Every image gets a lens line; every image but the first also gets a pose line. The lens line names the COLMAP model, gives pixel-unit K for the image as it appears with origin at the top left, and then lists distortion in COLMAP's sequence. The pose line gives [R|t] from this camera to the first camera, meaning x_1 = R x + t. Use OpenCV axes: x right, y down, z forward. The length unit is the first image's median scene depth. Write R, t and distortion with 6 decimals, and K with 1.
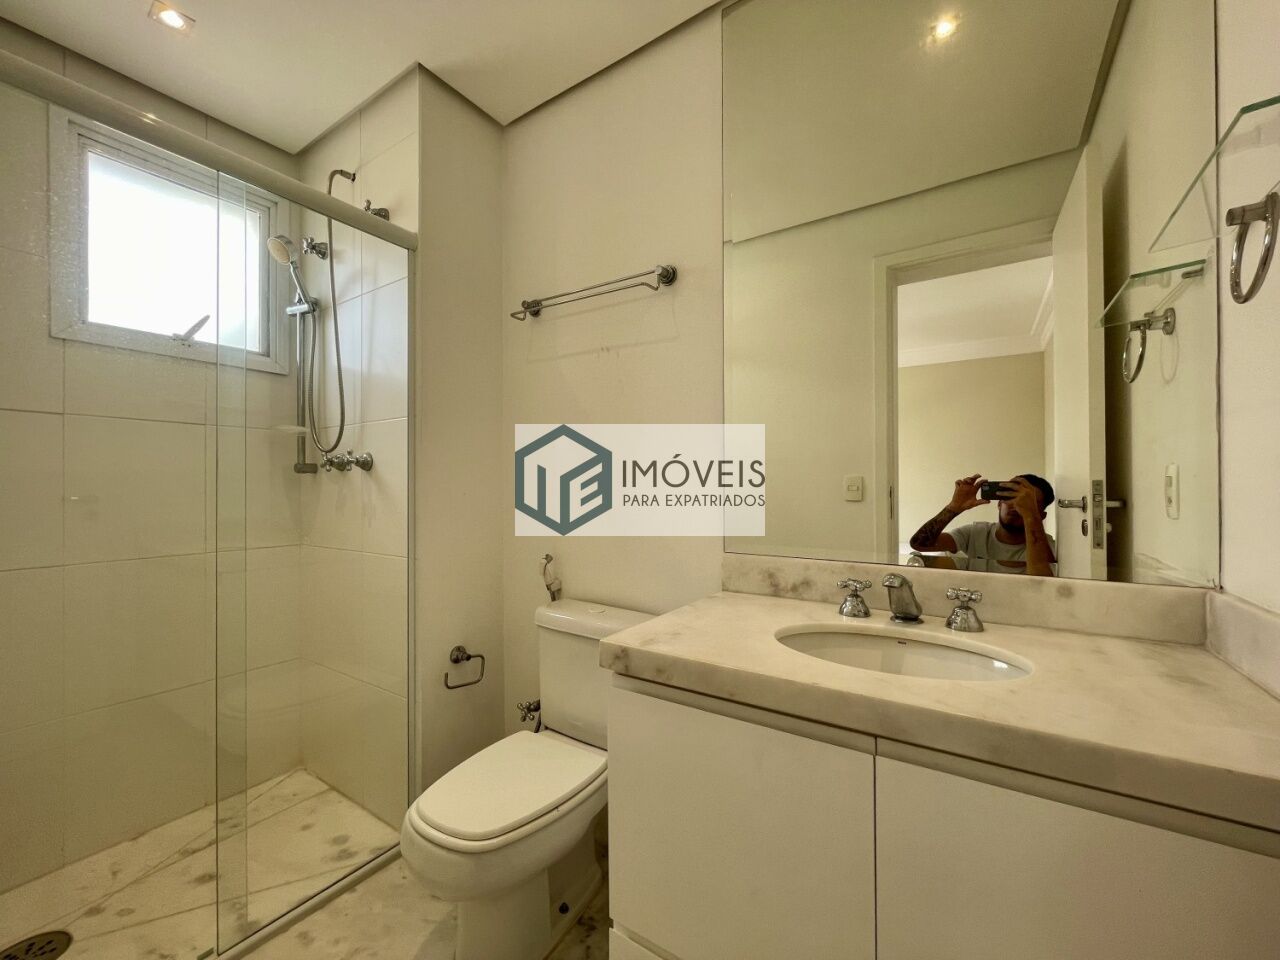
lens RADIAL K [[517.5, 0, 640.6], [0, 517.5, 485.7], [0, 0, 1]] dist [0.002739, 0.000049]
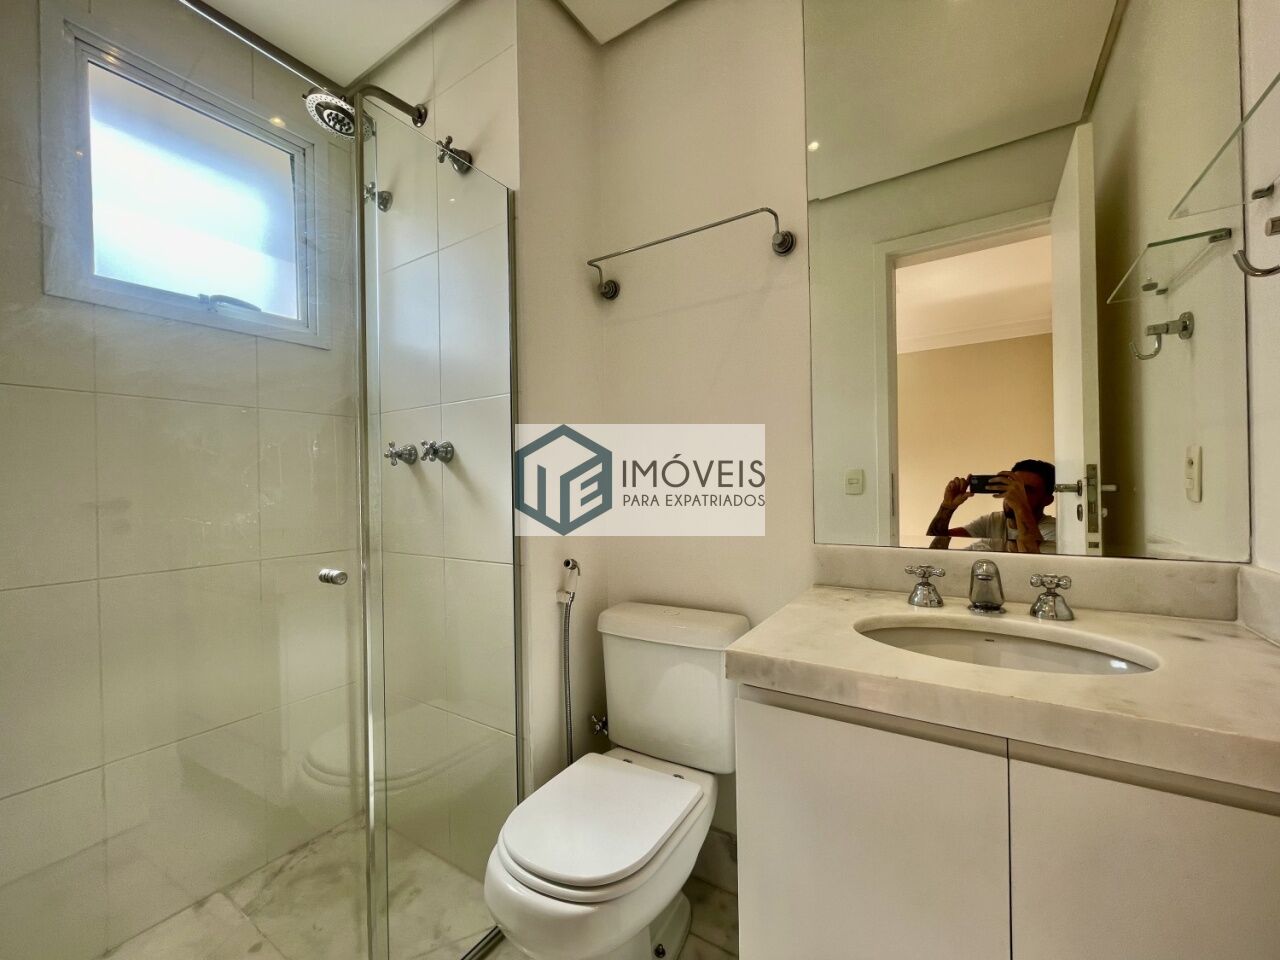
lens RADIAL K [[517.5, 0, 635.0], [0, 517.5, 479.5], [0, 0, 1]] dist [0.002739, 0.000049]
pose [[0.999537, -0.014947, 0.026499, -0.135640], [0.014908, 0.999887, 0.001689, 0.013640], [-0.026521, -0.001293, 0.999647, 0.077371]]
